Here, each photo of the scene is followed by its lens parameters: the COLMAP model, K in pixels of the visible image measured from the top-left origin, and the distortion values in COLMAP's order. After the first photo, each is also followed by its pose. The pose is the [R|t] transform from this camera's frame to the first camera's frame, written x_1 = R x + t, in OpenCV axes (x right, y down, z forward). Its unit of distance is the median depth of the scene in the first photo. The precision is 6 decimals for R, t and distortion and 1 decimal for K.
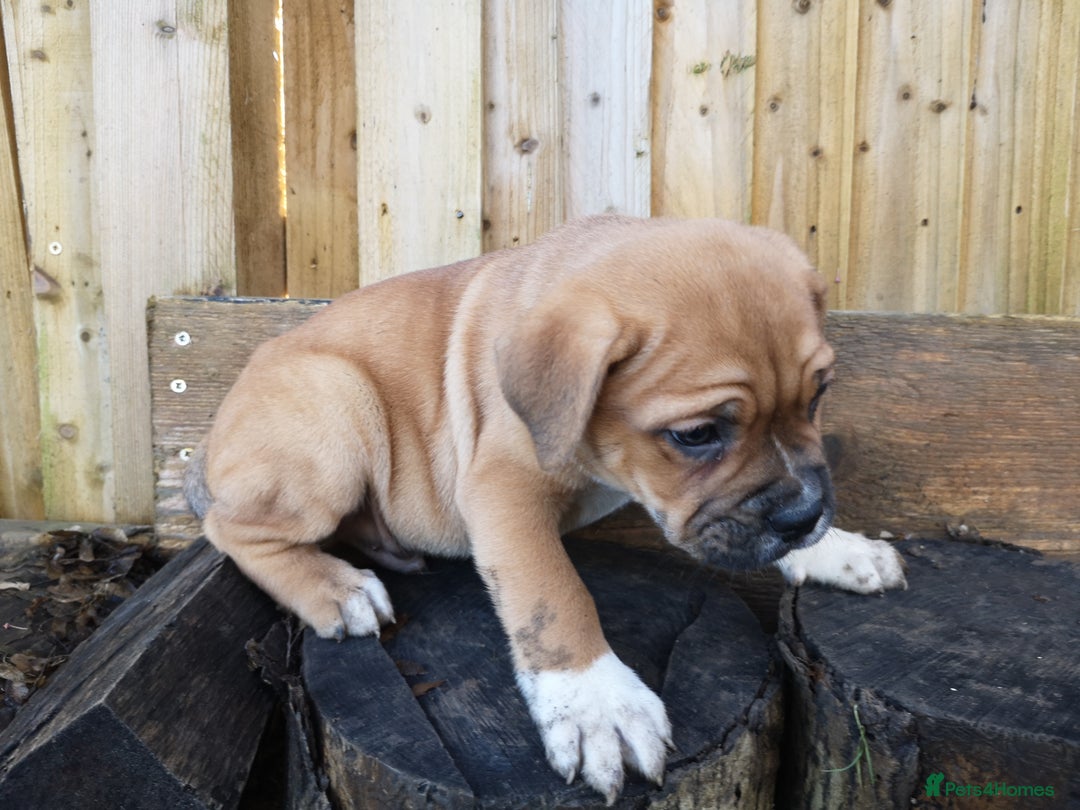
lens RADIAL K [[889.0, 0, 535.6], [0, 889.0, 409.1], [0, 0, 1]] dist [0.045880, -0.084843]
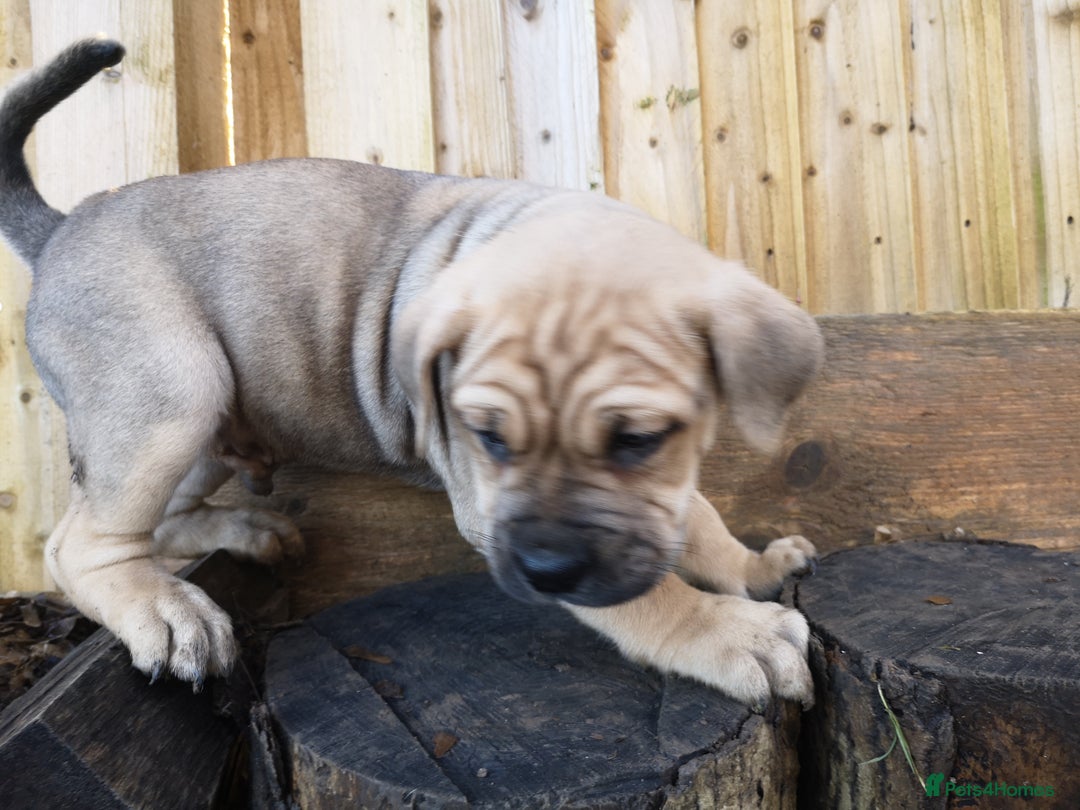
lens RADIAL K [[889.0, 0, 535.6], [0, 889.0, 409.1], [0, 0, 1]] dist [0.045880, -0.084843]
pose [[0.997185, -0.055458, 0.050457, -0.014723], [0.061562, 0.989759, -0.128794, 0.099262], [-0.042798, 0.131538, 0.990387, 0.046061]]
